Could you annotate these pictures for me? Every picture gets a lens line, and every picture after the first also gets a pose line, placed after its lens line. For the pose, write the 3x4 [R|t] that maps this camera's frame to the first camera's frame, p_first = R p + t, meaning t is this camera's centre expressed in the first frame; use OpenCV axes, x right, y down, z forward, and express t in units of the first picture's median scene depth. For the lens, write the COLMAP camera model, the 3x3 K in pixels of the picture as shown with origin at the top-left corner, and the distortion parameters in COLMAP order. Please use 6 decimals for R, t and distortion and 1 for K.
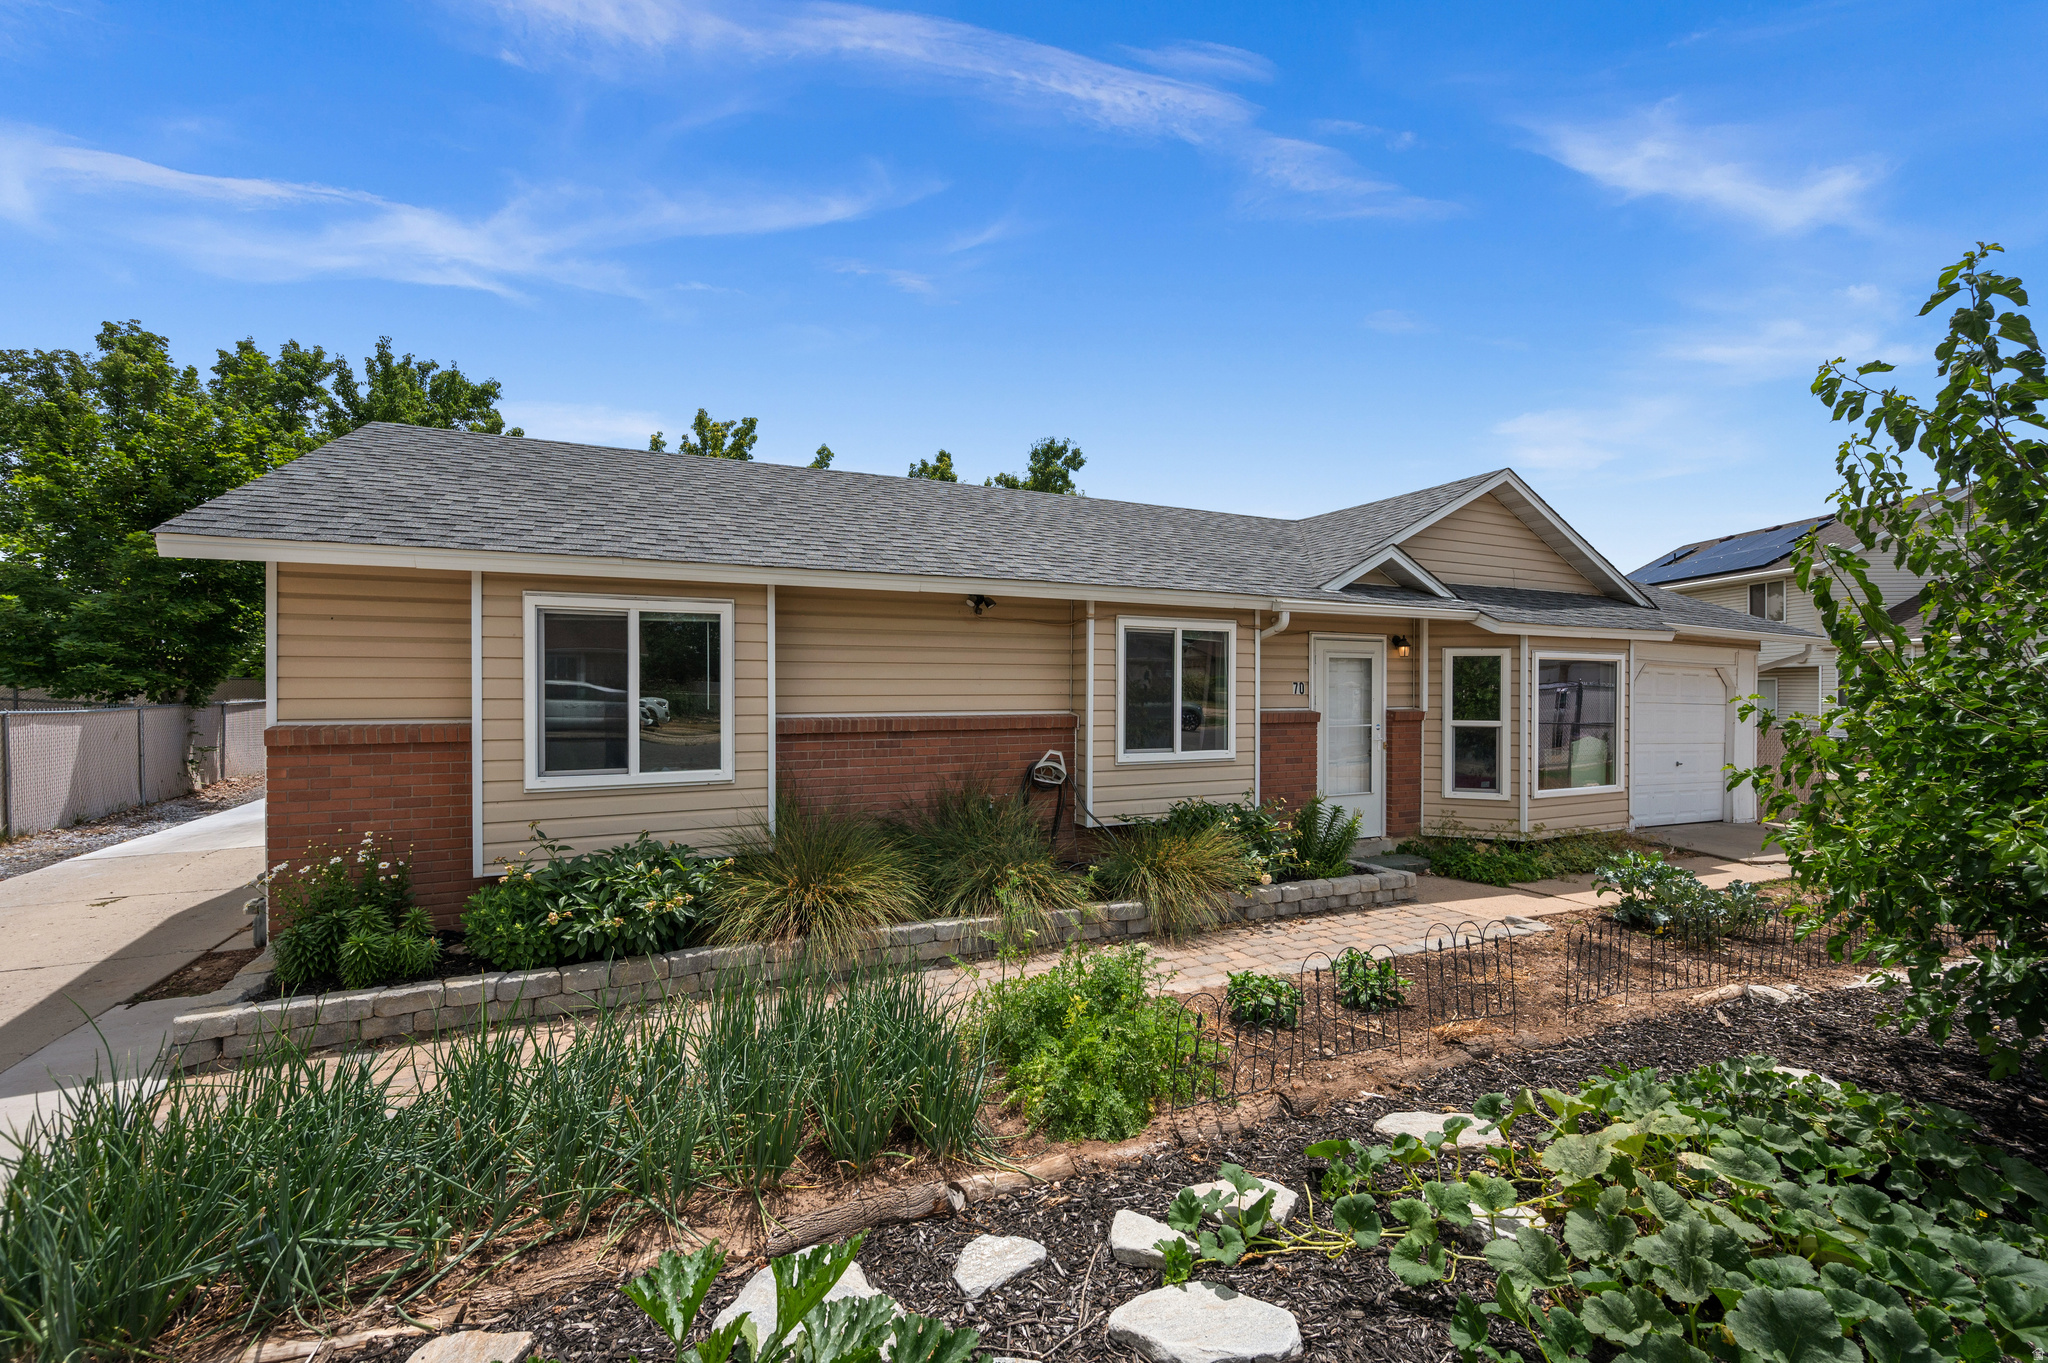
lens RADIAL K [[855.9, 0, 1024.0], [0, 855.9, 681.5], [0, 0, 1]] dist [-0.015643, 0.012413]
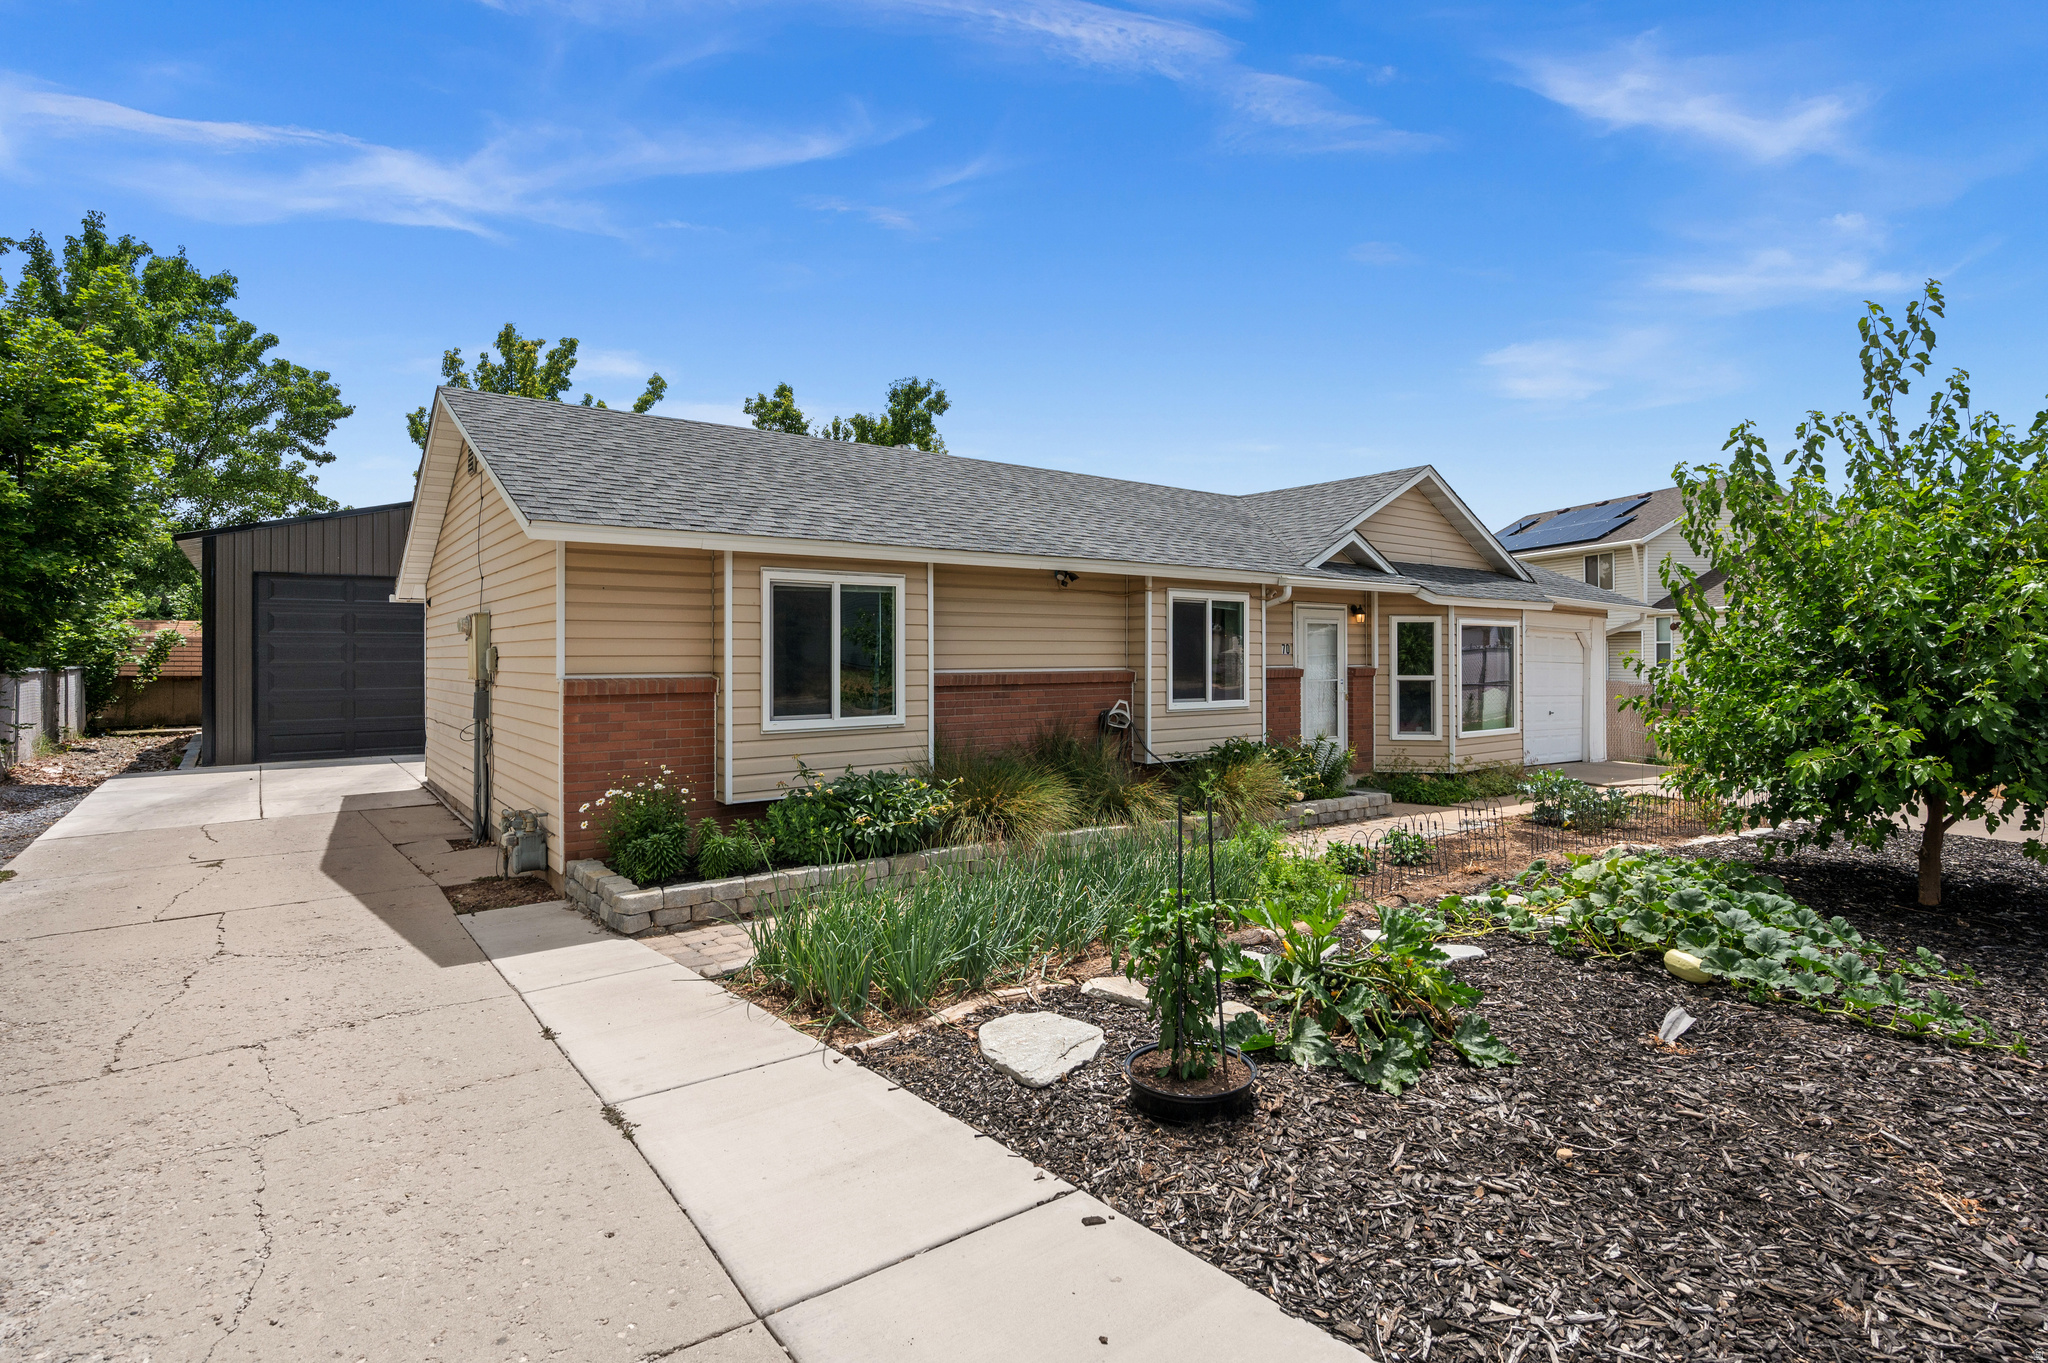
lens RADIAL K [[1011.9, 0, 1024.4], [0, 1011.9, 652.1], [0, 0, 1]] dist [-0.001334, -0.000926]
pose [[0.977673, -0.002711, 0.210115, -0.330819], [0.001991, 0.999991, 0.003638, 0.006313], [-0.210123, -0.003138, 0.977670, -0.302206]]
